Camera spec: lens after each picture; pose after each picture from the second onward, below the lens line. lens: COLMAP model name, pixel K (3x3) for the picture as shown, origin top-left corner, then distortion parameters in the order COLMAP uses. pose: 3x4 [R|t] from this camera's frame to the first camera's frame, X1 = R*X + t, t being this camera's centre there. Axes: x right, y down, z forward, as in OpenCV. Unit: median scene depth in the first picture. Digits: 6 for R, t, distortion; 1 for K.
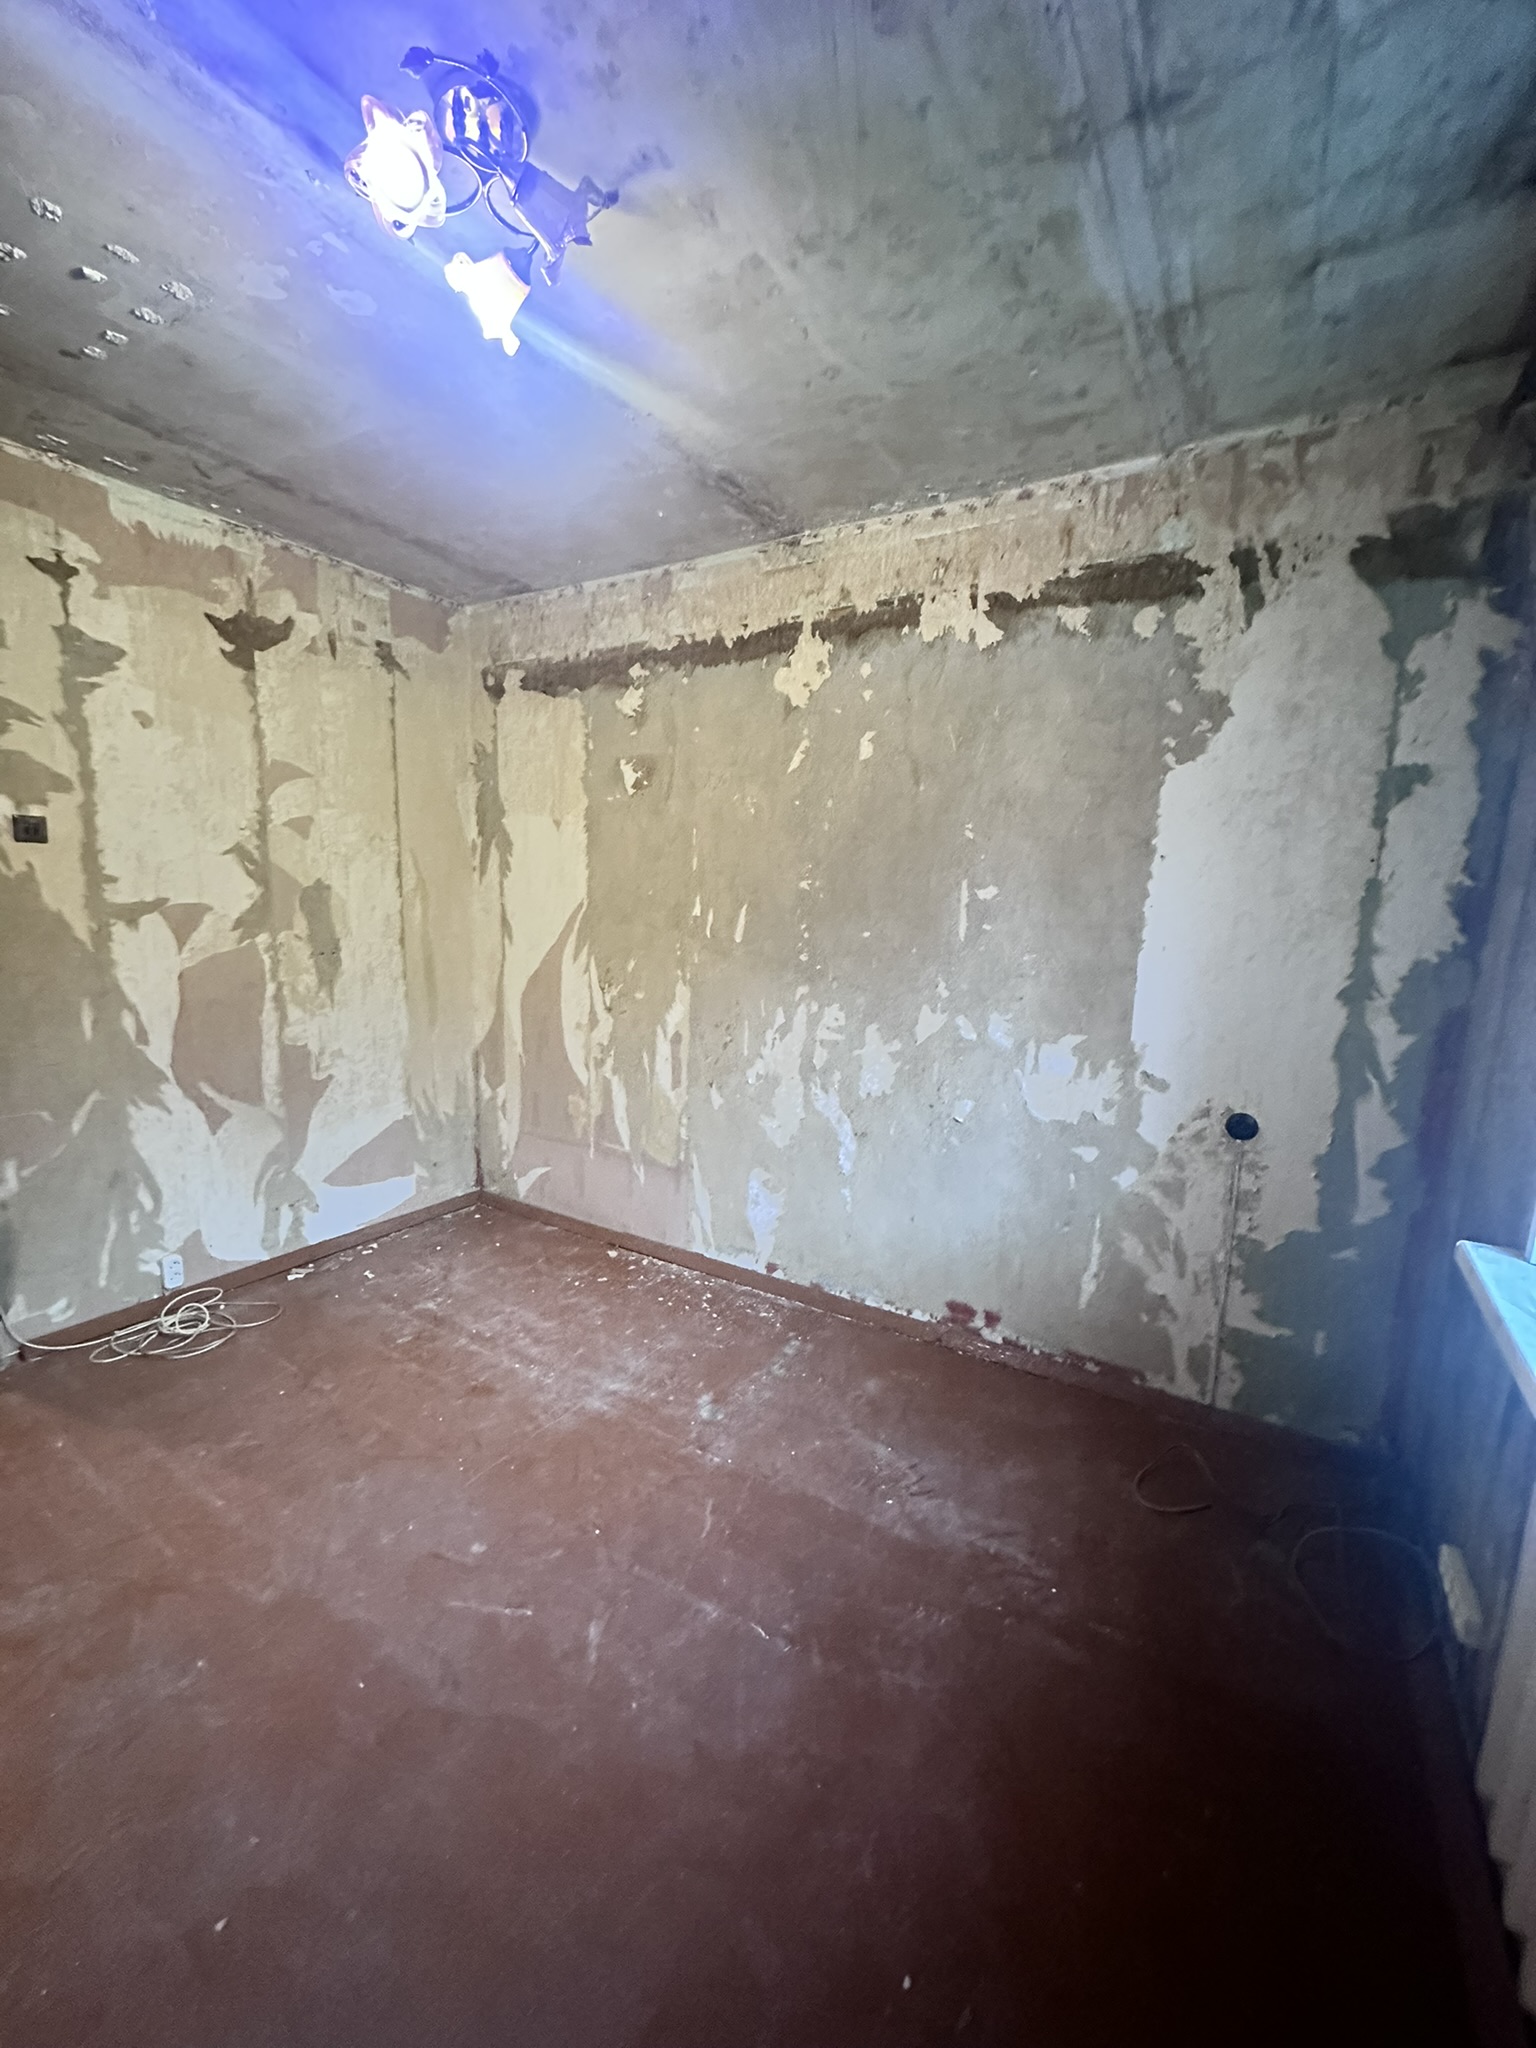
lens RADIAL K [[817.7, 0, 768.0], [0, 817.7, 1024.0], [0, 0, 1]] dist [-0.002232, 0.000010]
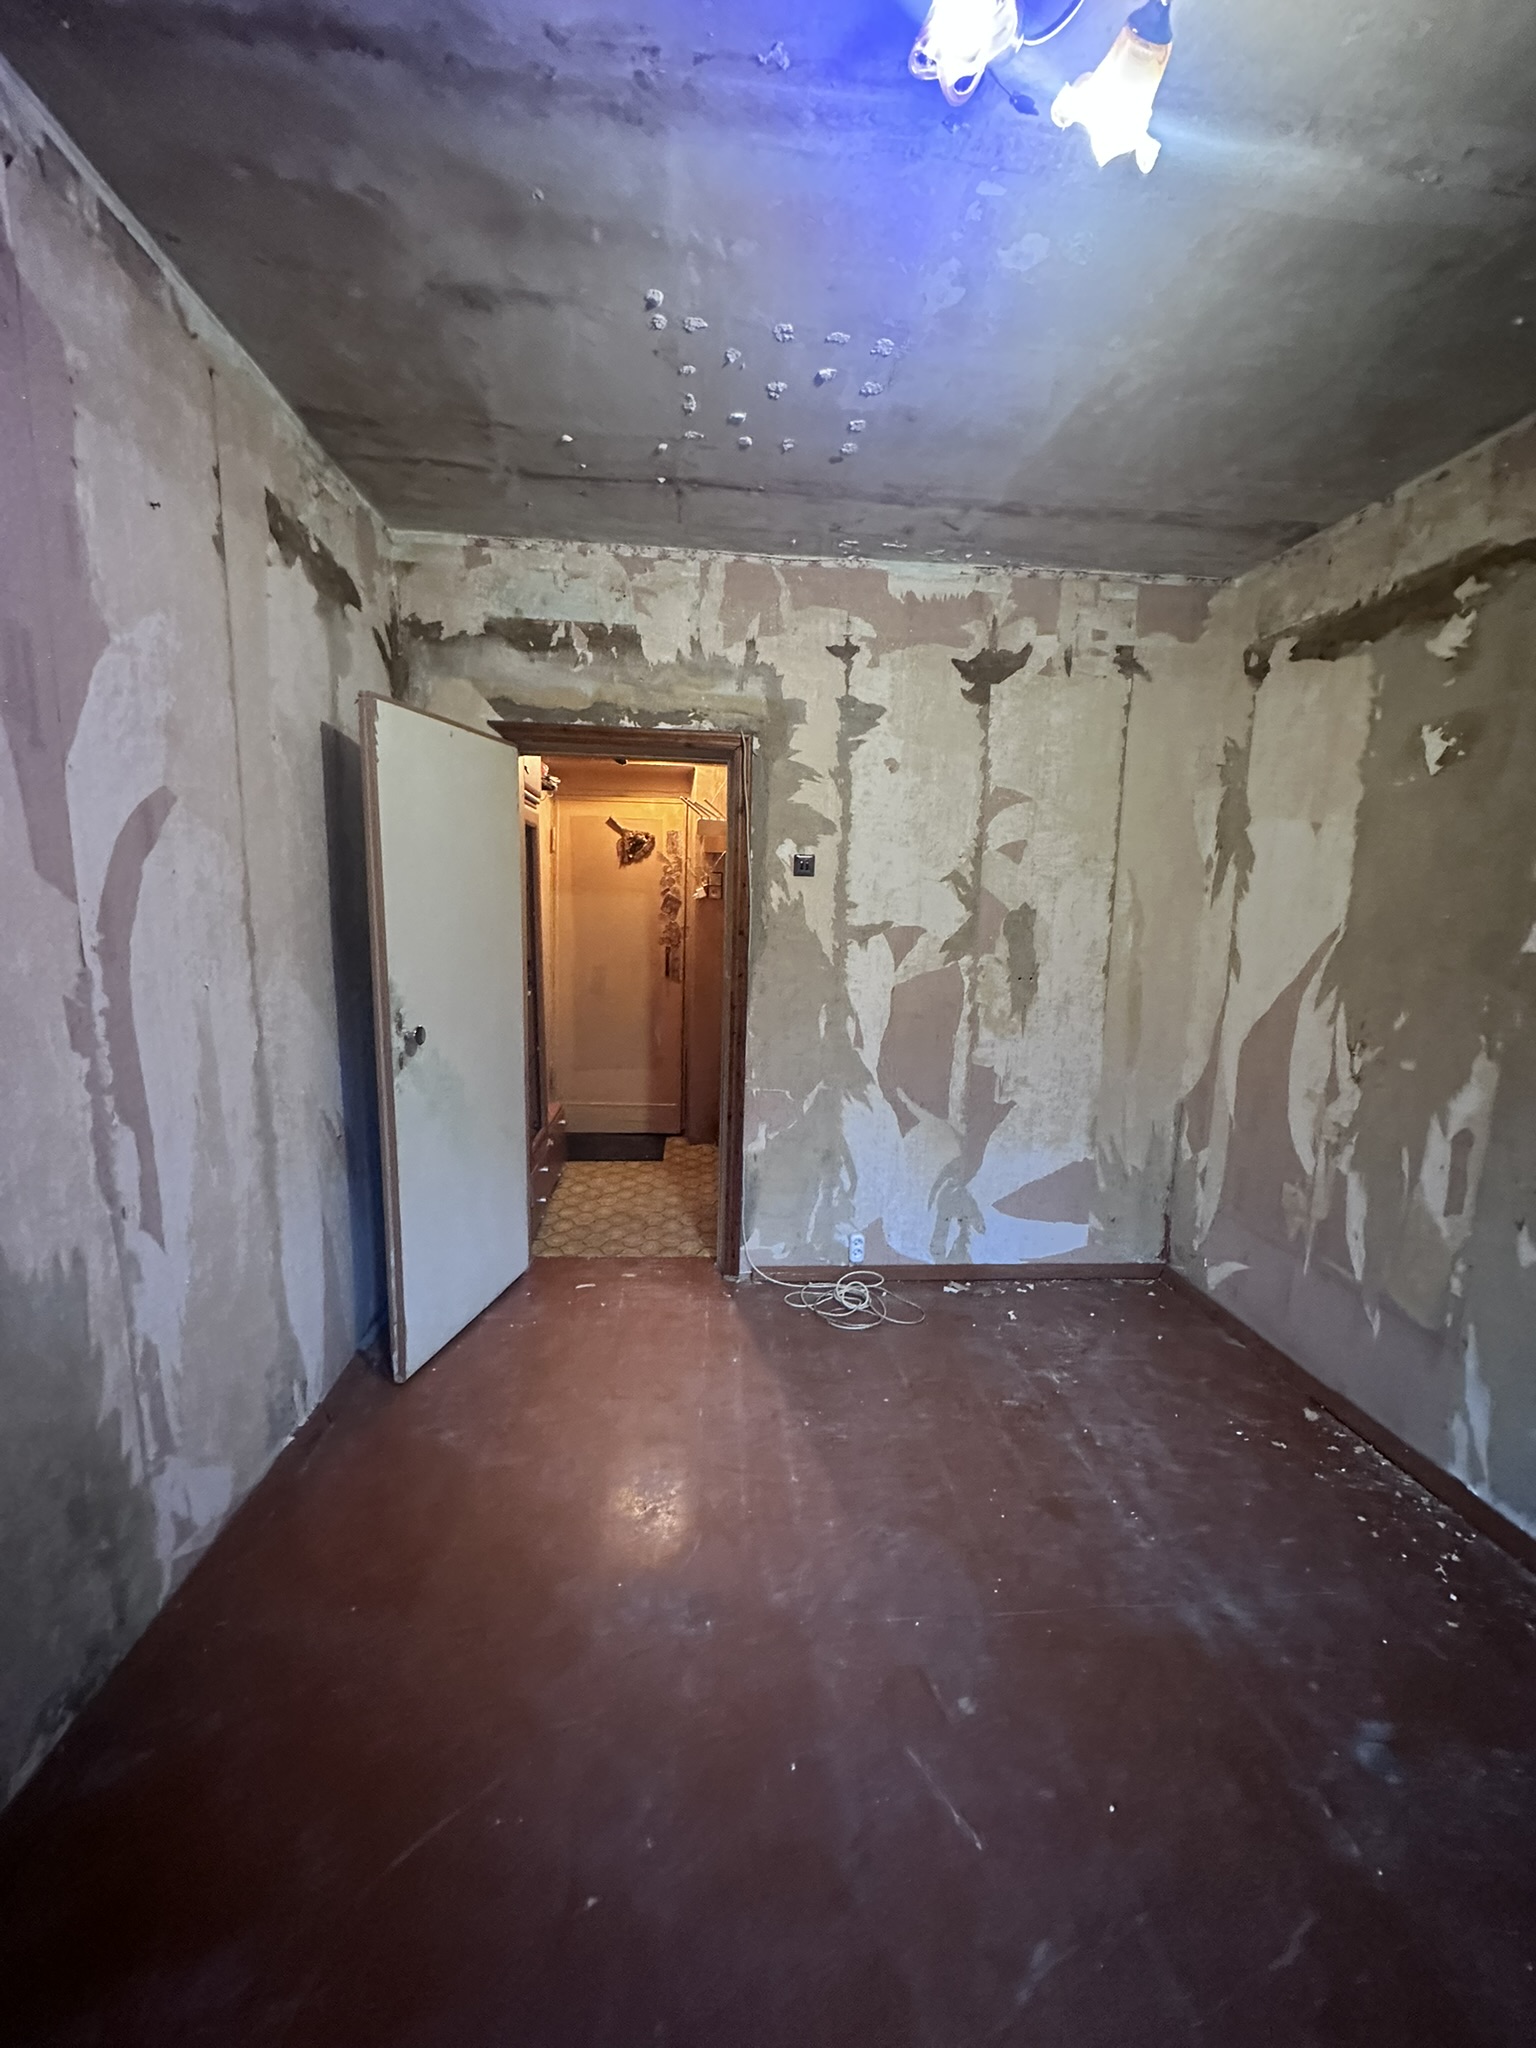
lens RADIAL K [[817.7, 0, 768.0], [0, 817.7, 1024.0], [0, 0, 1]] dist [-0.002232, 0.000010]
pose [[0.601637, 0.101995, -0.792231, 0.062873], [-0.129098, 0.991191, 0.029570, -0.022253], [0.788268, 0.084485, 0.609504, 0.168416]]
